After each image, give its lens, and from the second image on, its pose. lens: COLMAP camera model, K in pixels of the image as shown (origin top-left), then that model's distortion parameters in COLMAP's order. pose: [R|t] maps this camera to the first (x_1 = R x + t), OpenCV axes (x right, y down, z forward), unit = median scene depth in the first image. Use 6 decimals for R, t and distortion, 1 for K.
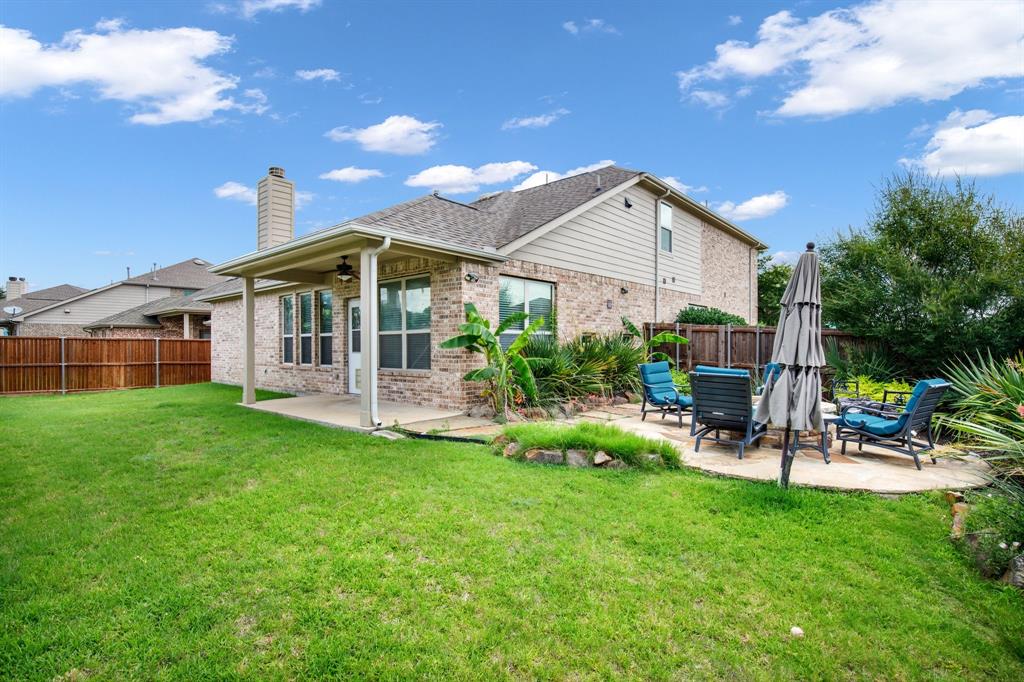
lens RADIAL K [[491.8, 0, 505.2], [0, 491.8, 341.5], [0, 0, 1]] dist [-0.012760, -0.000036]
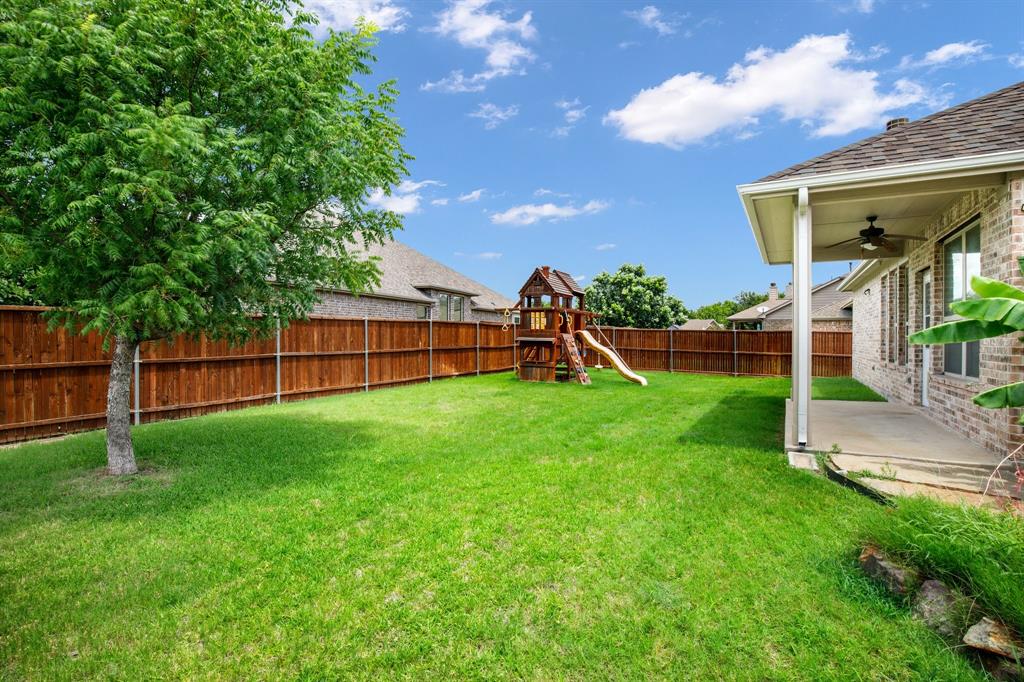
lens RADIAL K [[478.4, 0, 511.9], [0, 478.4, 340.8], [0, 0, 1]] dist [-0.015224, 0.000745]
pose [[0.197236, 0.010006, -0.980305, 0.291598], [0.004167, 0.999930, 0.011045, 0.002705], [0.980347, -0.006263, 0.197181, 0.353128]]
